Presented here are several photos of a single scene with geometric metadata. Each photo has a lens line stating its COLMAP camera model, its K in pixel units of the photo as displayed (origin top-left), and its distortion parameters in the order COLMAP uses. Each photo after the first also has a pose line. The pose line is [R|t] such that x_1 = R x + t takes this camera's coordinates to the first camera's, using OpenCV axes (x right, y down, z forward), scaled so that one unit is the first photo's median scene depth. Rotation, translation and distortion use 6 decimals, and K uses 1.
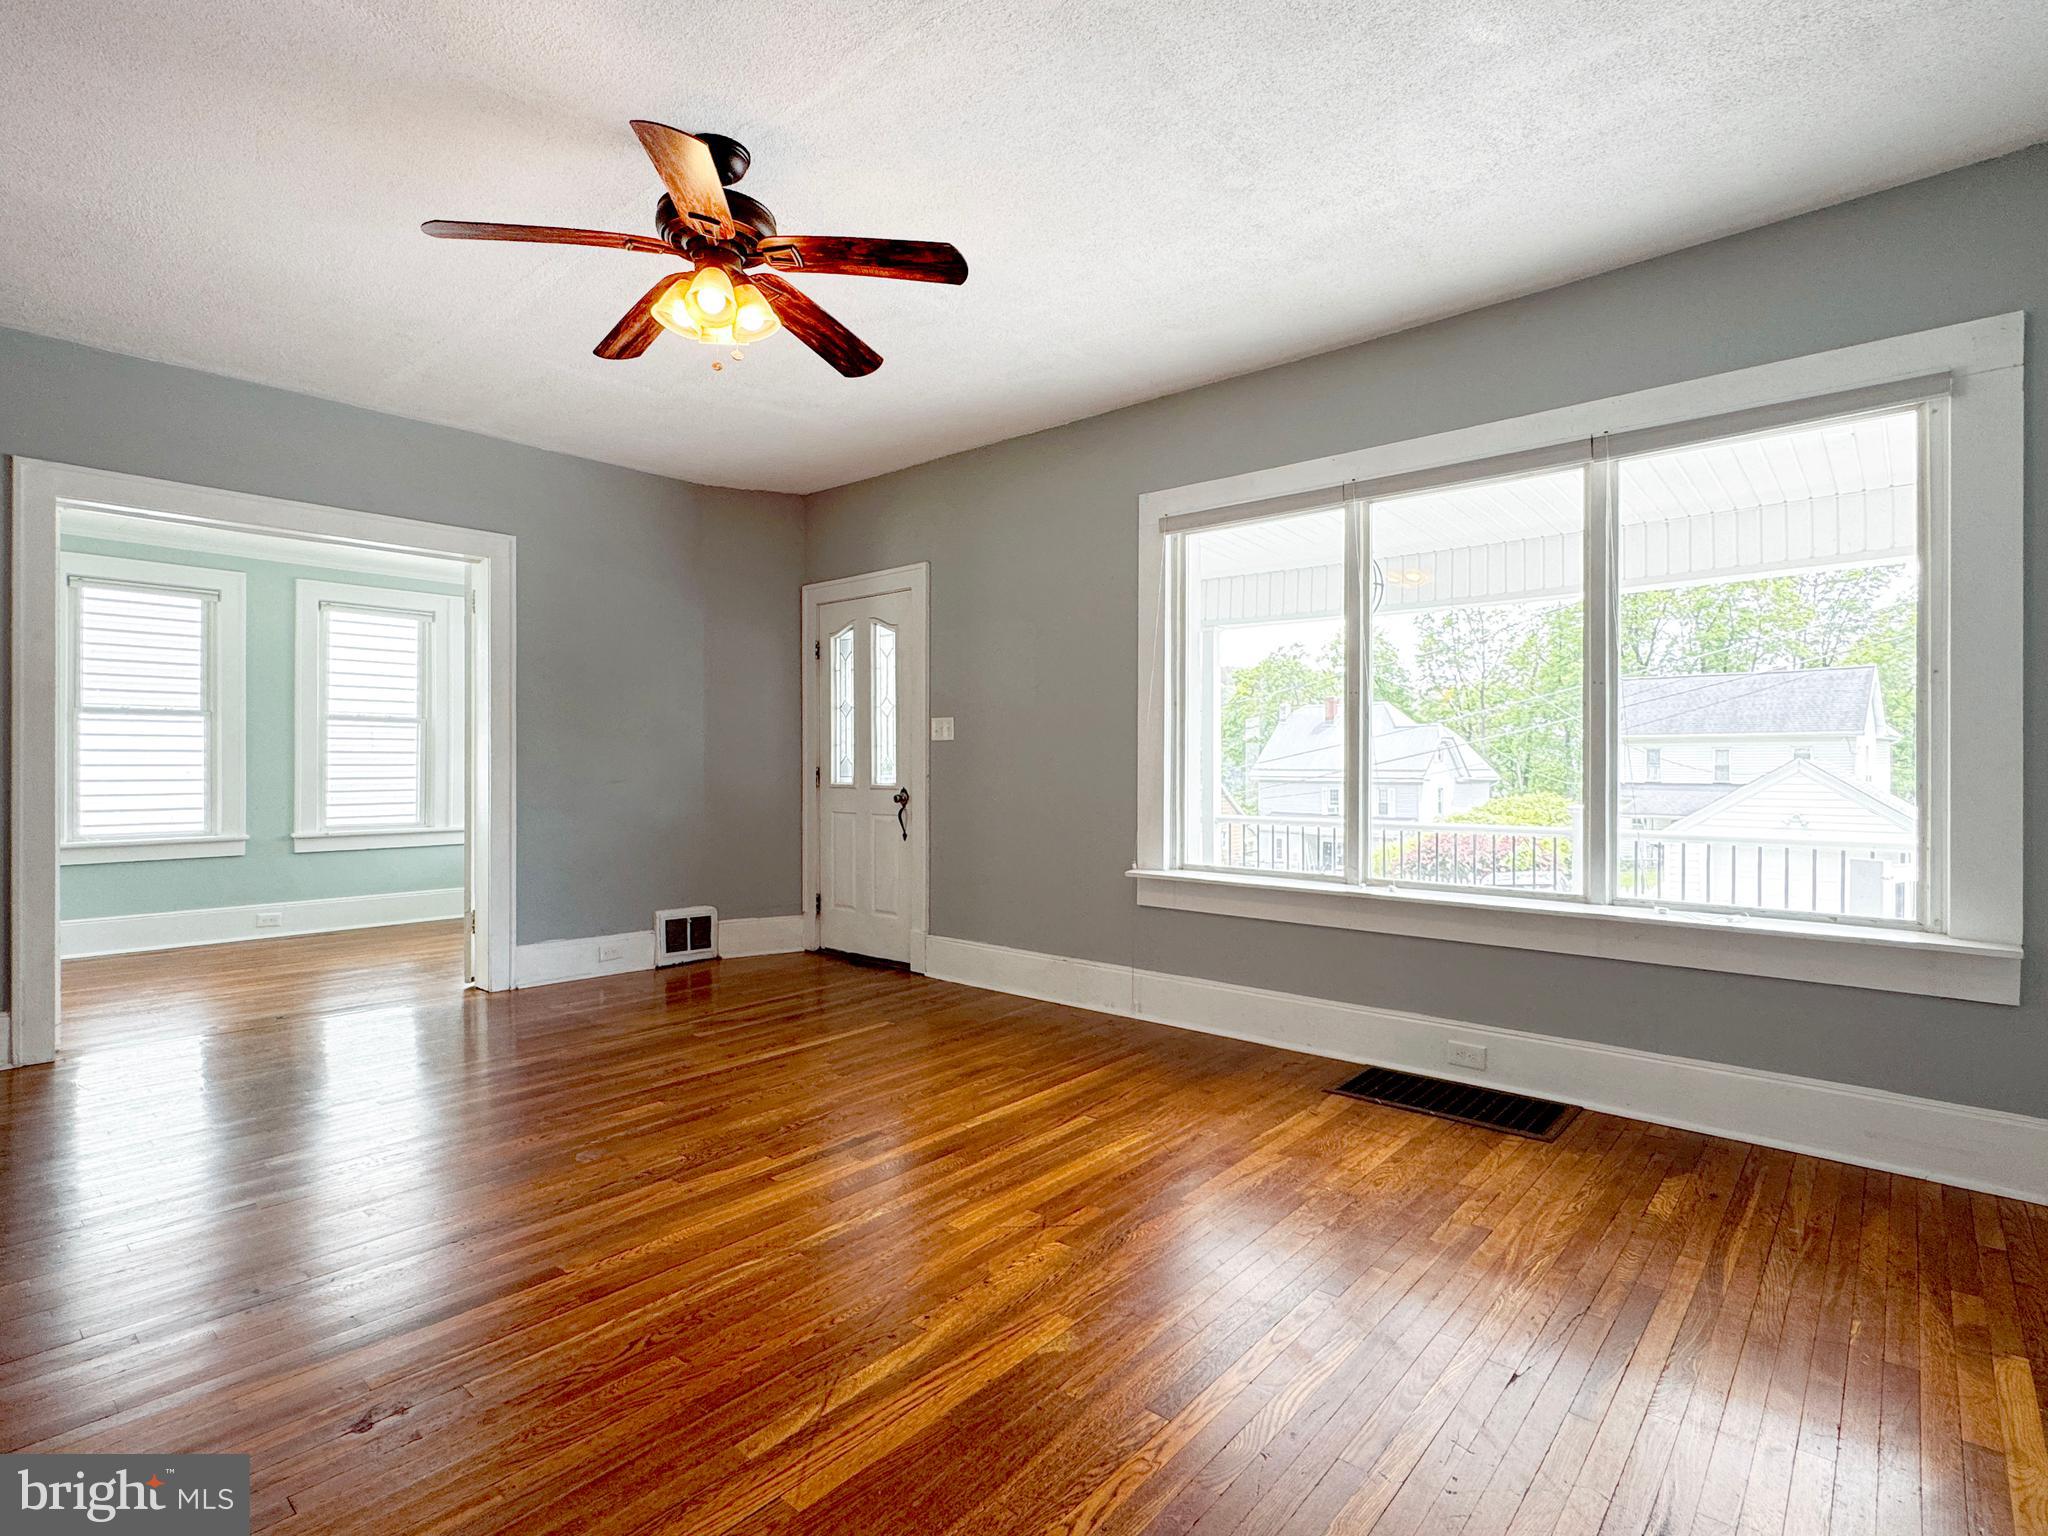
lens RADIAL K [[1036.3, 0, 1018.0], [0, 1036.3, 760.4], [0, 0, 1]] dist [-0.002421, 0.000169]
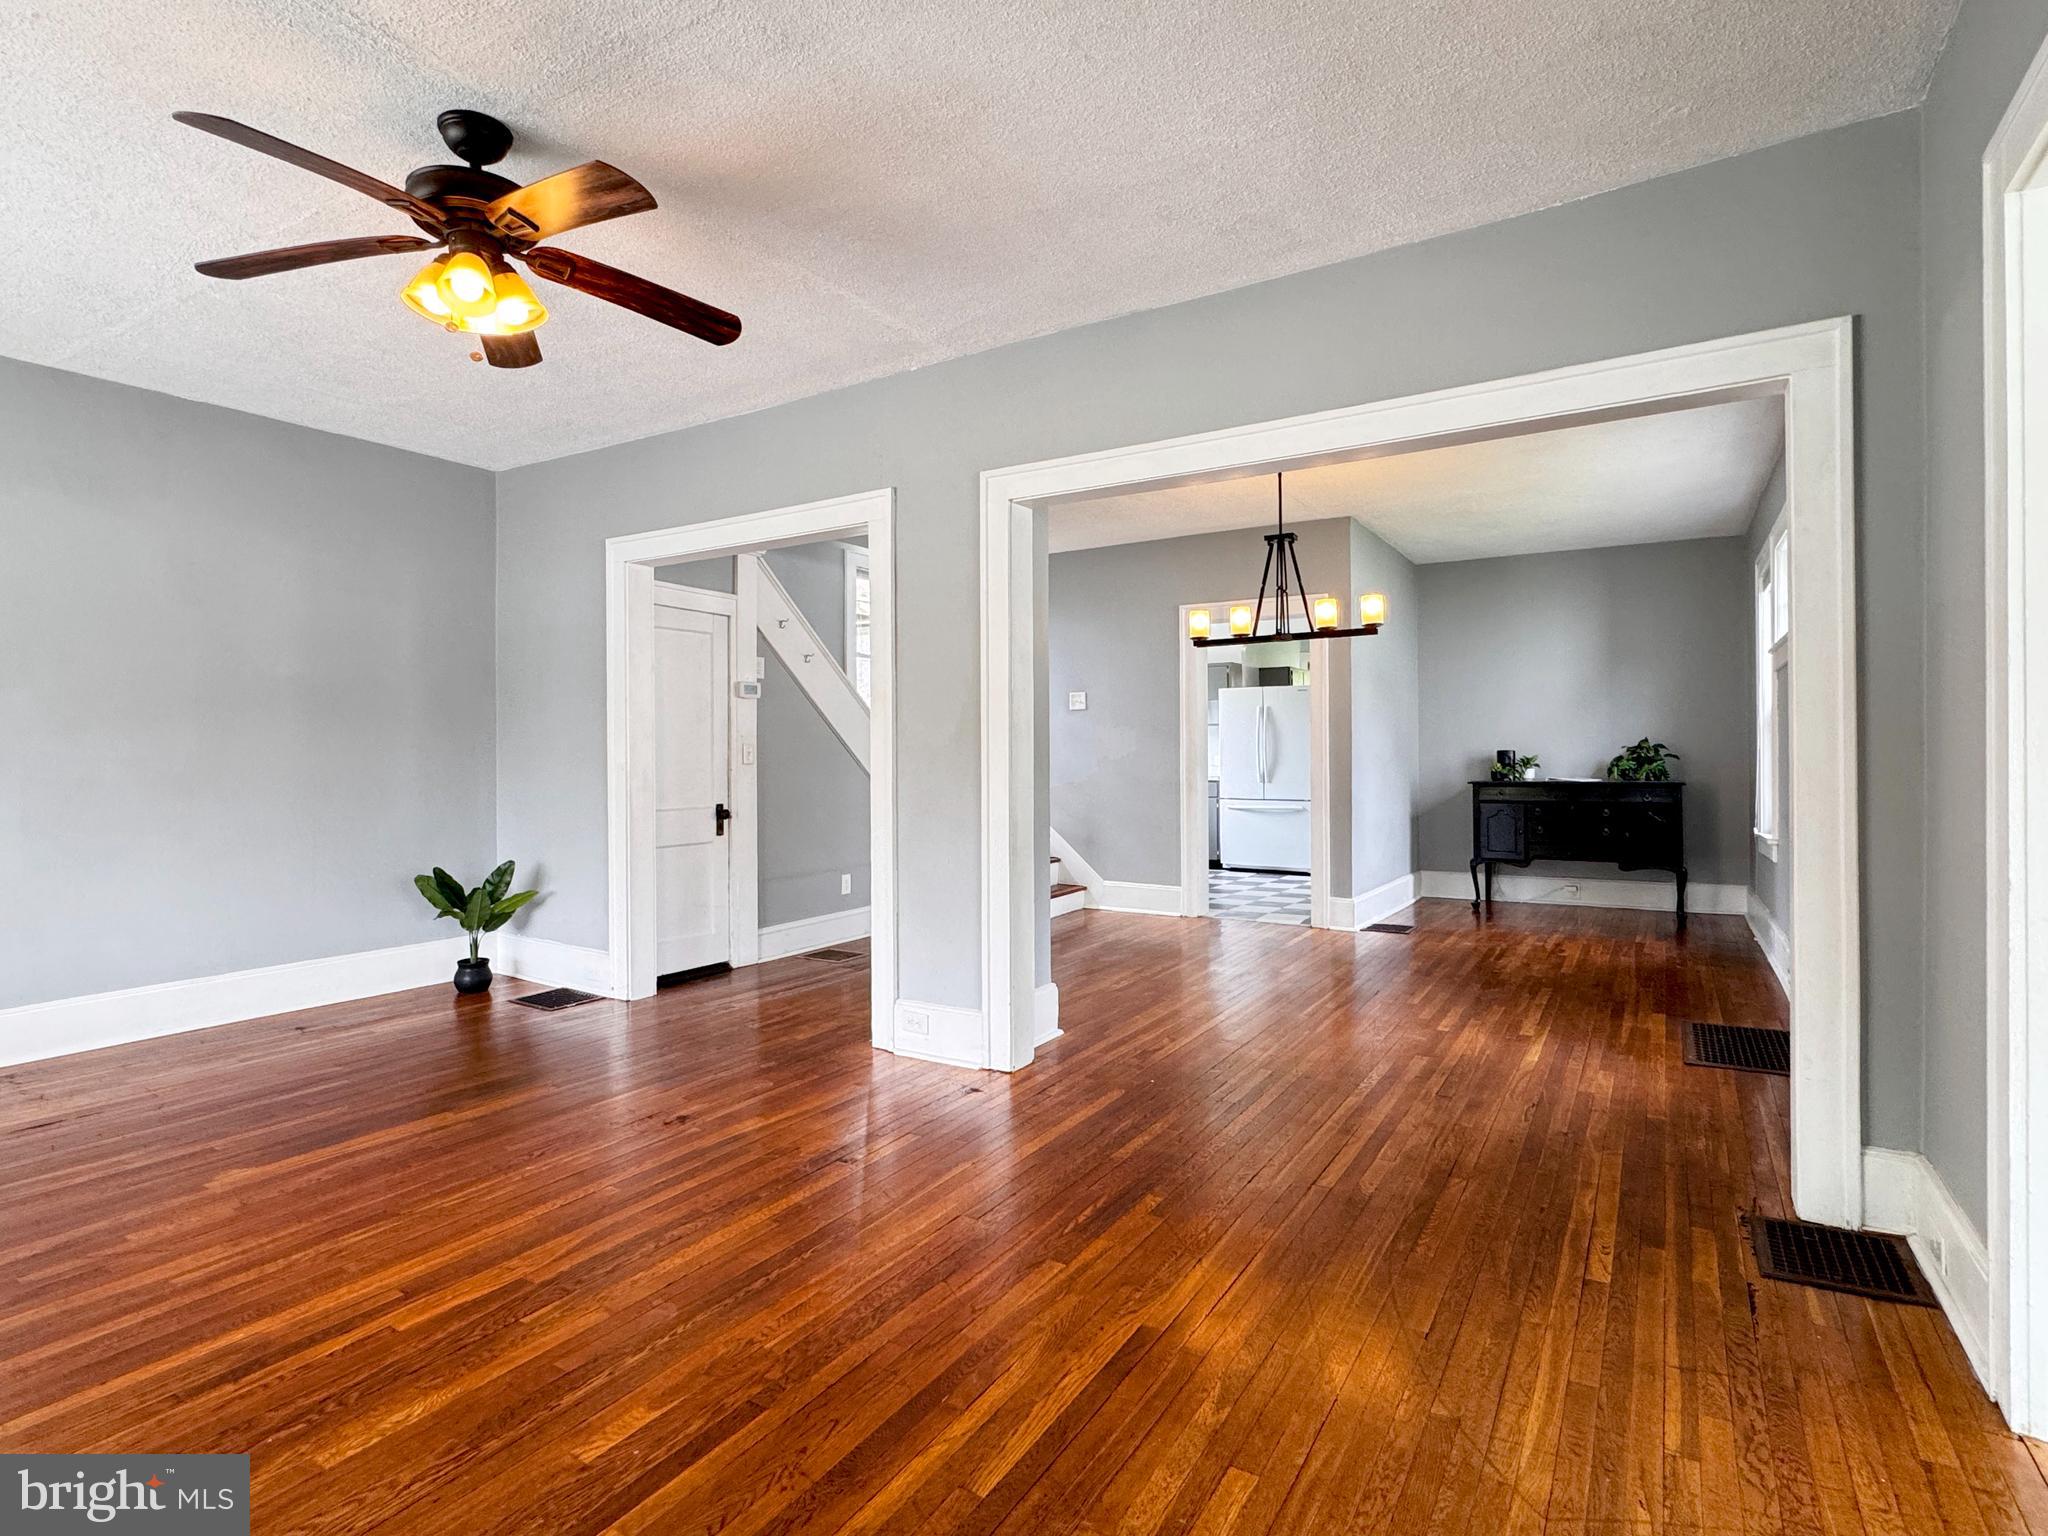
lens RADIAL K [[1036.3, 0, 1016.7], [0, 1036.3, 740.6], [0, 0, 1]] dist [-0.002421, 0.000169]
pose [[-0.984396, 0.004763, -0.175904, -0.299653], [0.006706, 0.999923, -0.010456, -0.008694], [0.175841, -0.011472, -0.984352, 0.991181]]
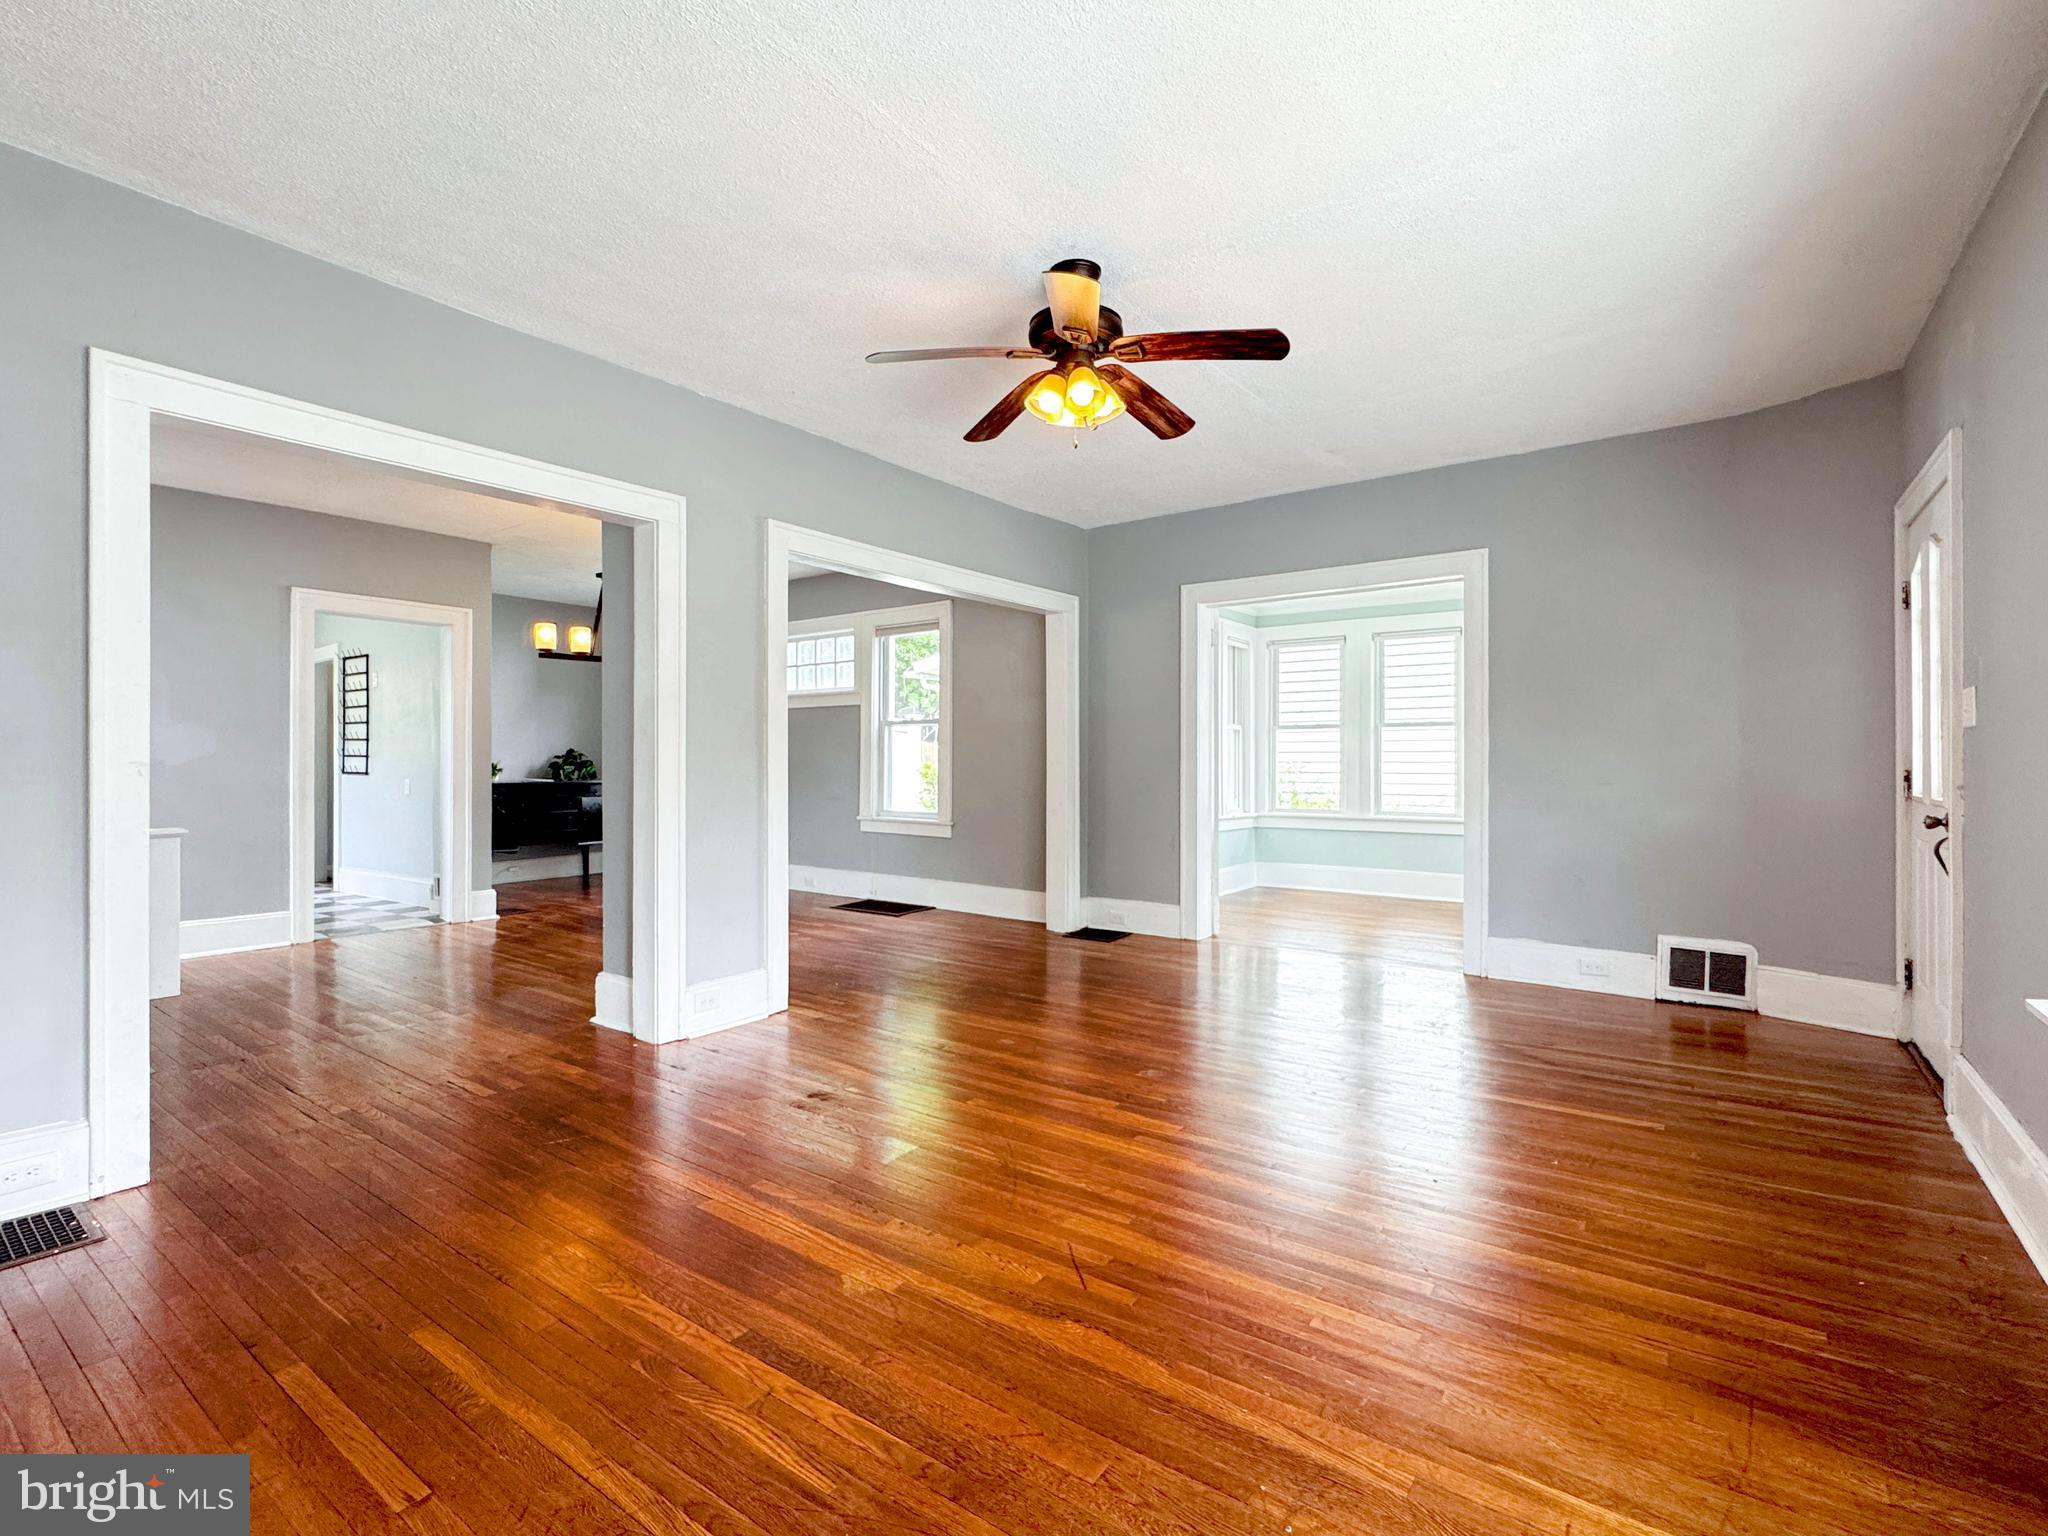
lens RADIAL K [[943.6, 0, 1016.0], [0, 943.6, 763.7], [0, 0, 1]] dist [0.004165, 0.000067]
pose [[0.099117, 0.006741, -0.995053, 0.404078], [0.002178, 0.999973, 0.006991, -0.004514], [0.995073, -0.002860, 0.099099, 0.403632]]
